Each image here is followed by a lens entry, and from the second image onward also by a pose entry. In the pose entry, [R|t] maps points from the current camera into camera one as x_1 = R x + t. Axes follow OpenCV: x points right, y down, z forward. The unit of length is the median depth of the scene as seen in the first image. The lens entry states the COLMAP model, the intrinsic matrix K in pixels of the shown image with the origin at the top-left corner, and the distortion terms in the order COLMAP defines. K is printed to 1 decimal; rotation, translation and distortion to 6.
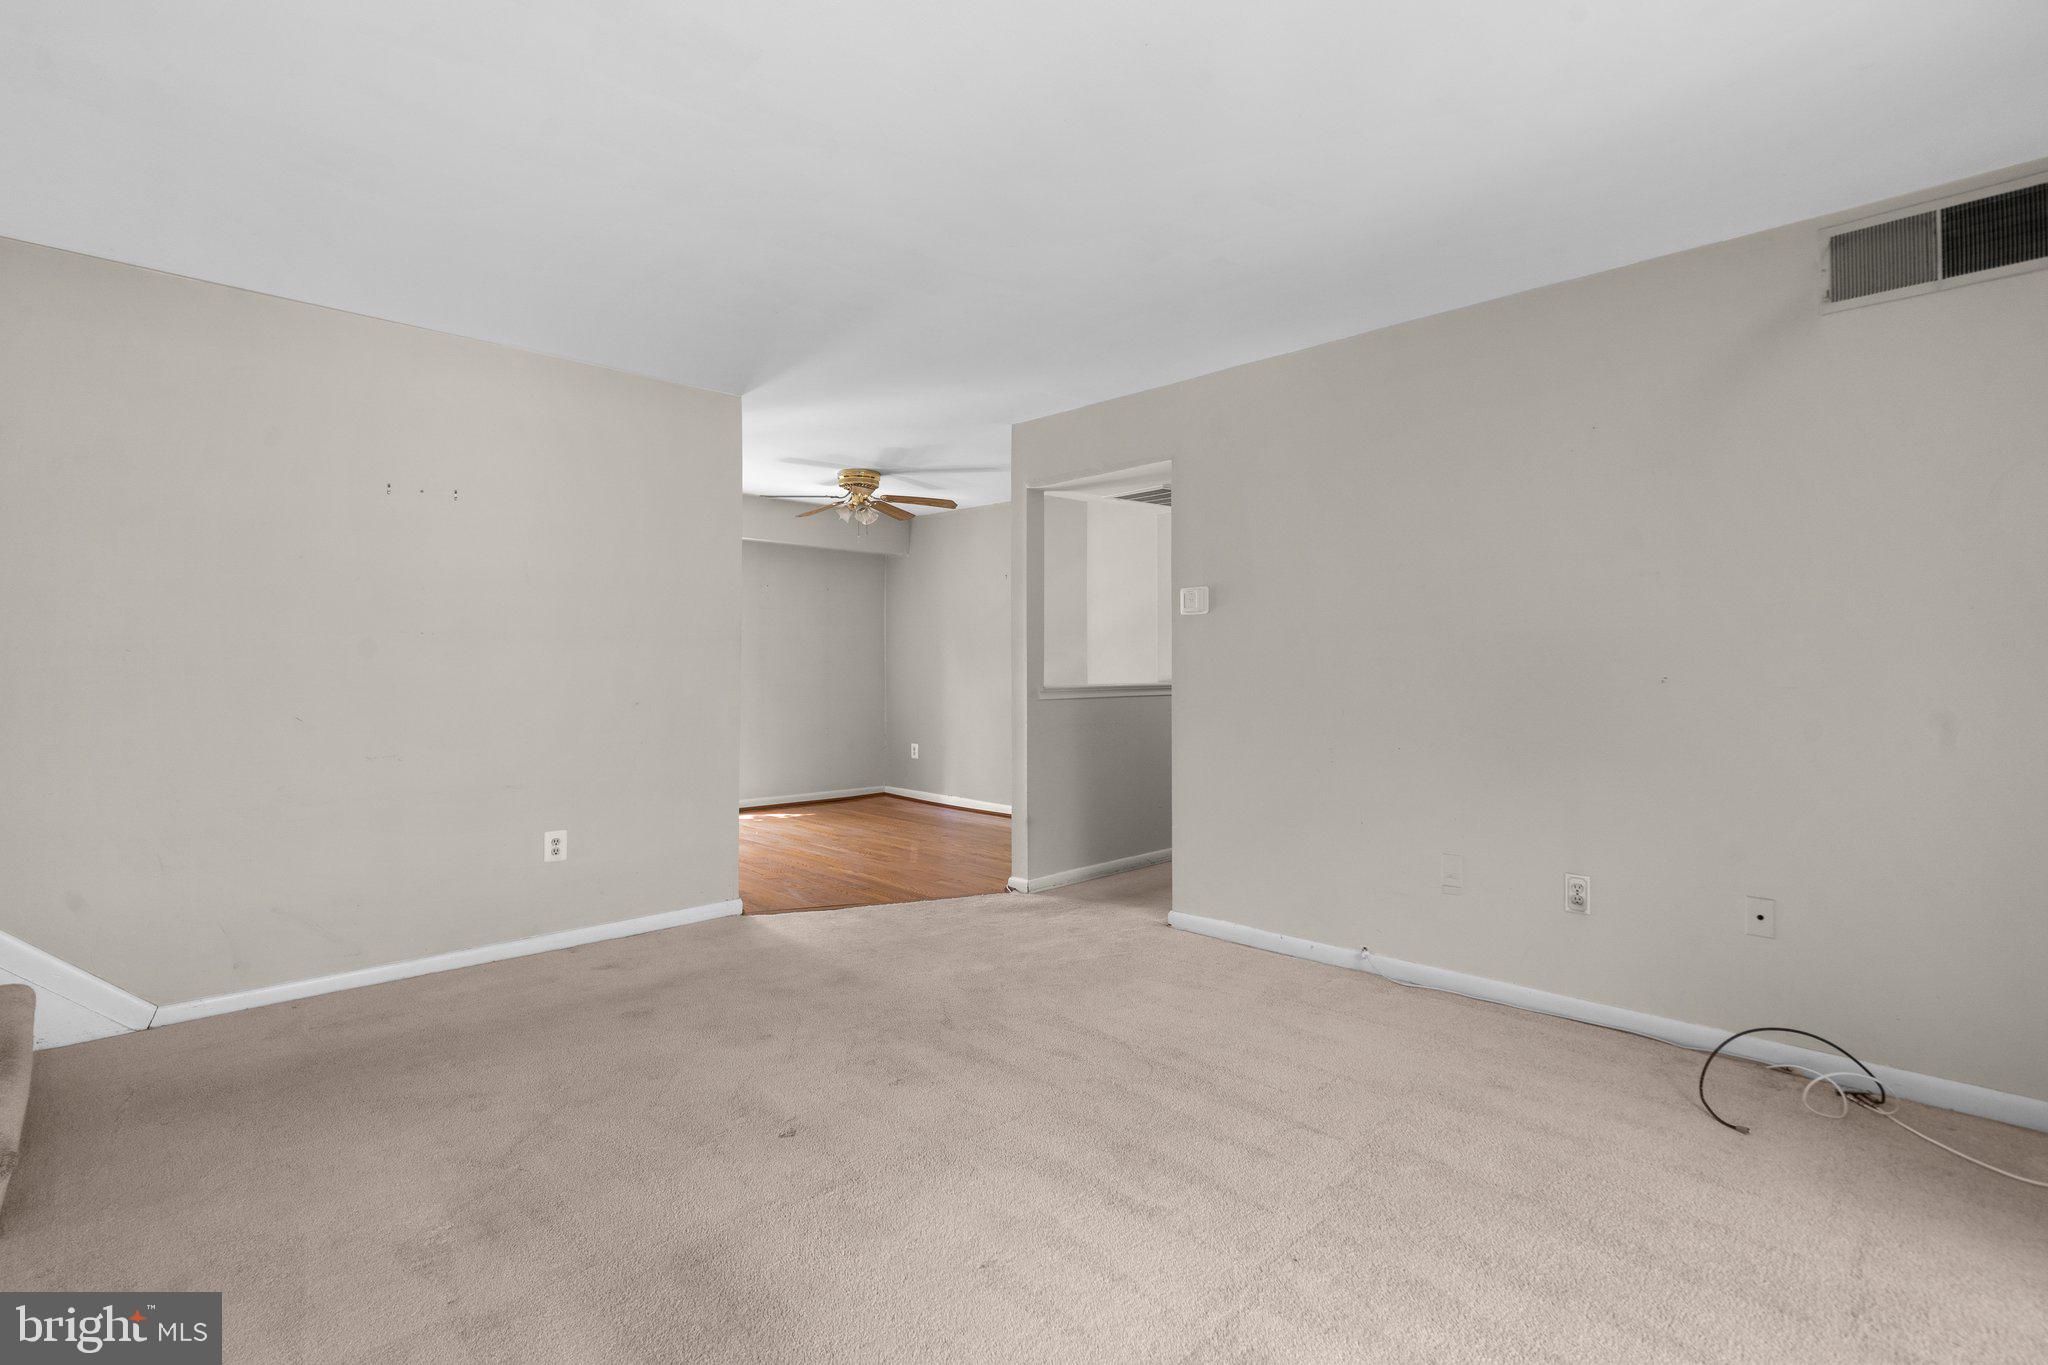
lens RADIAL K [[964.5, 0, 1024.0], [0, 964.5, 682.5], [0, 0, 1]] dist [0.000440, 0.000063]
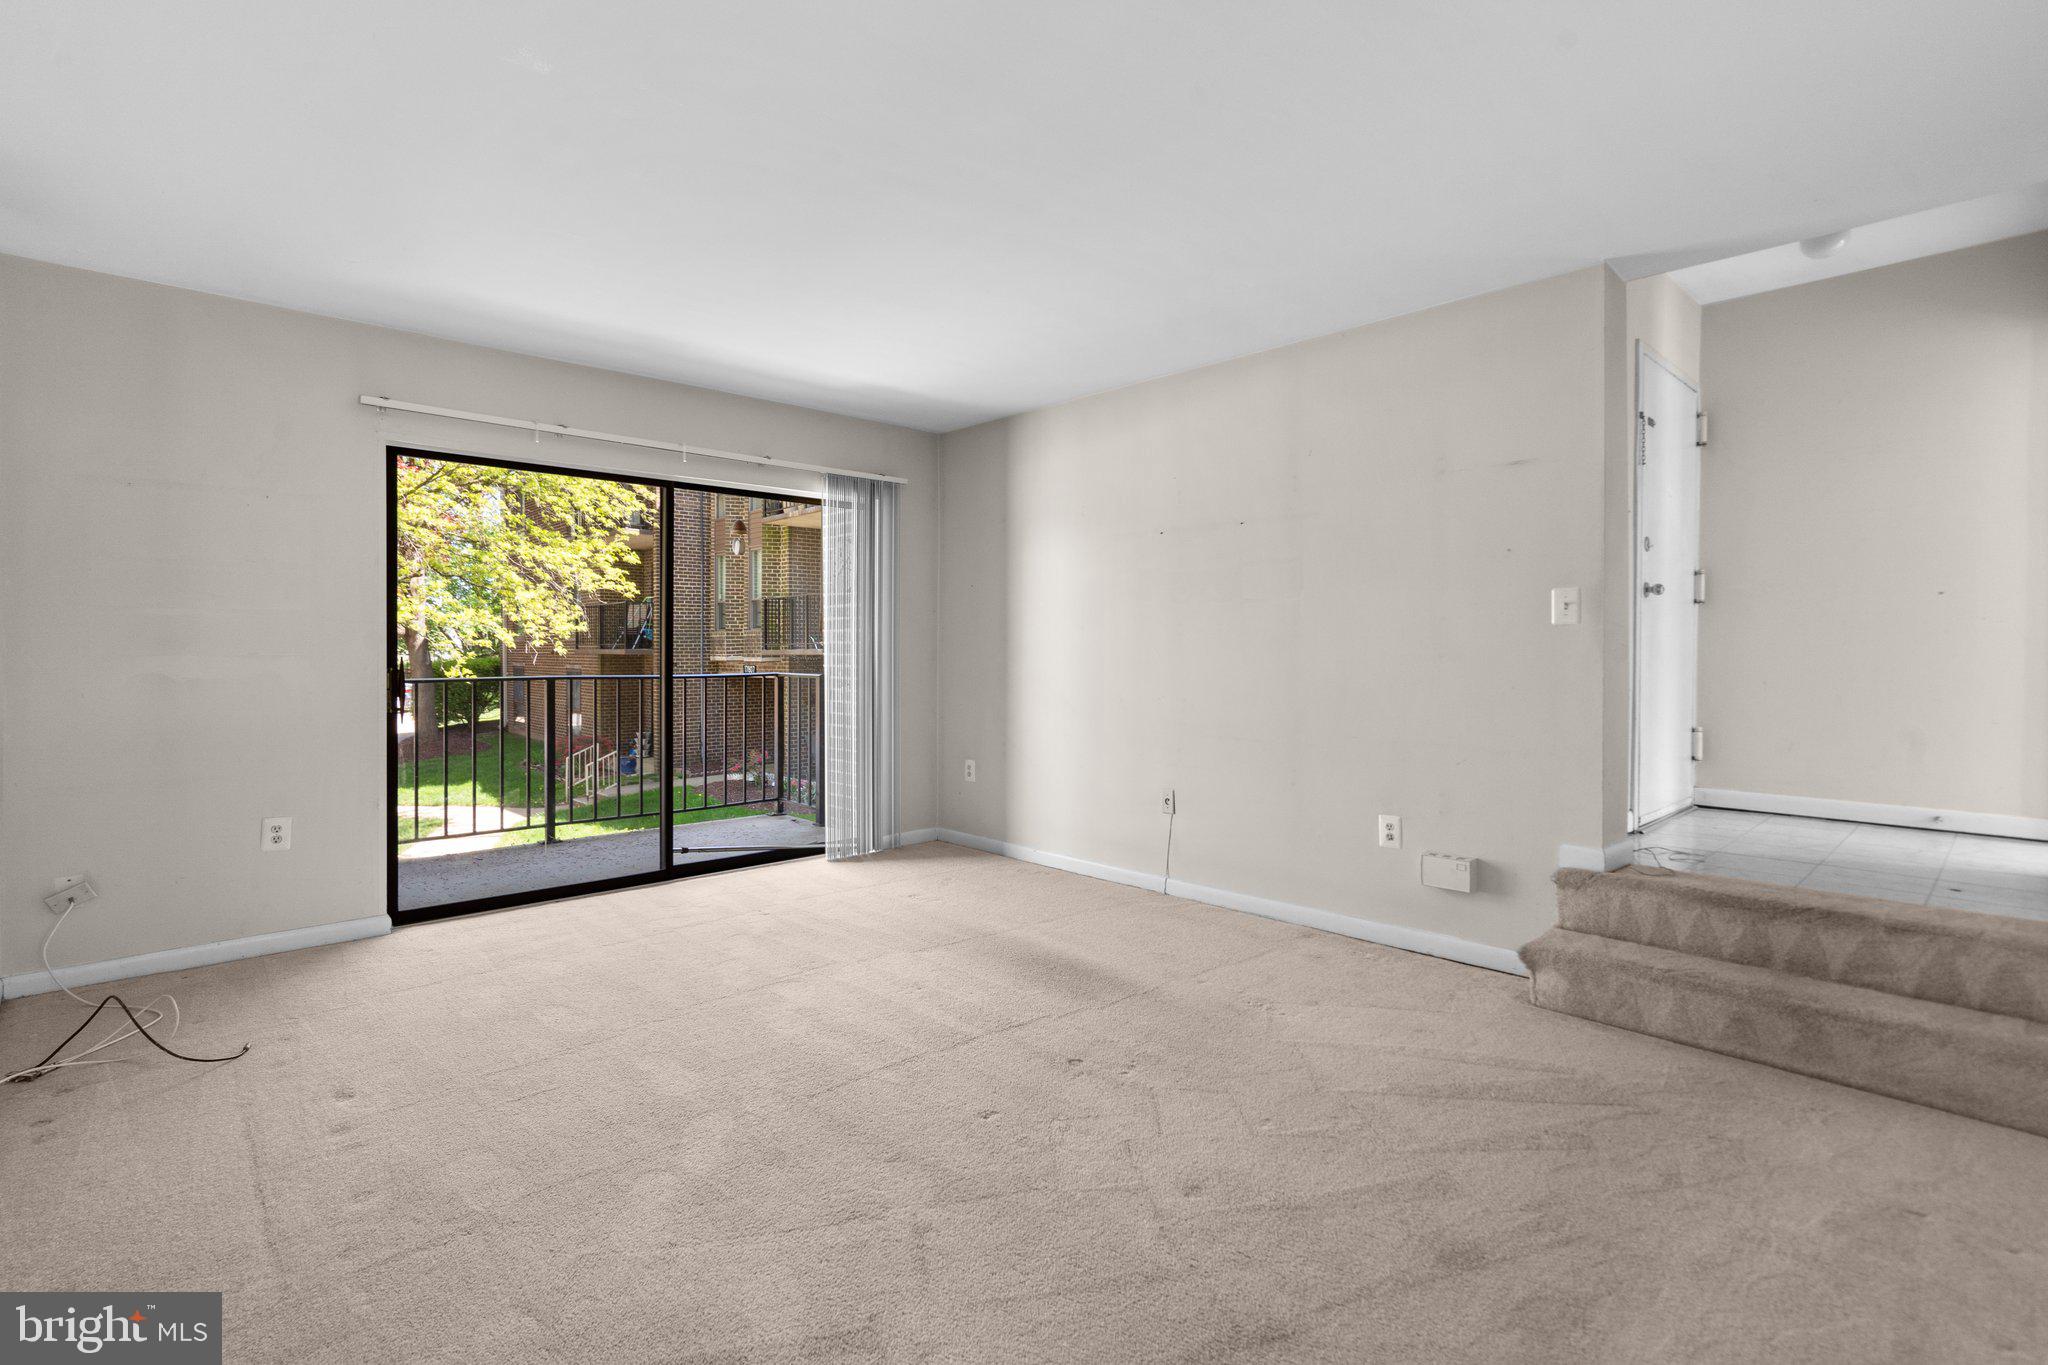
lens RADIAL K [[945.8, 0, 1030.4], [0, 945.8, 660.3], [0, 0, 1]] dist [-0.000868, -0.000270]
pose [[-0.999995, -0.002332, 0.002110, -0.118452], [-0.002274, 0.999634, 0.026970, -0.019563], [-0.002172, 0.026965, -0.999634, 1.263284]]
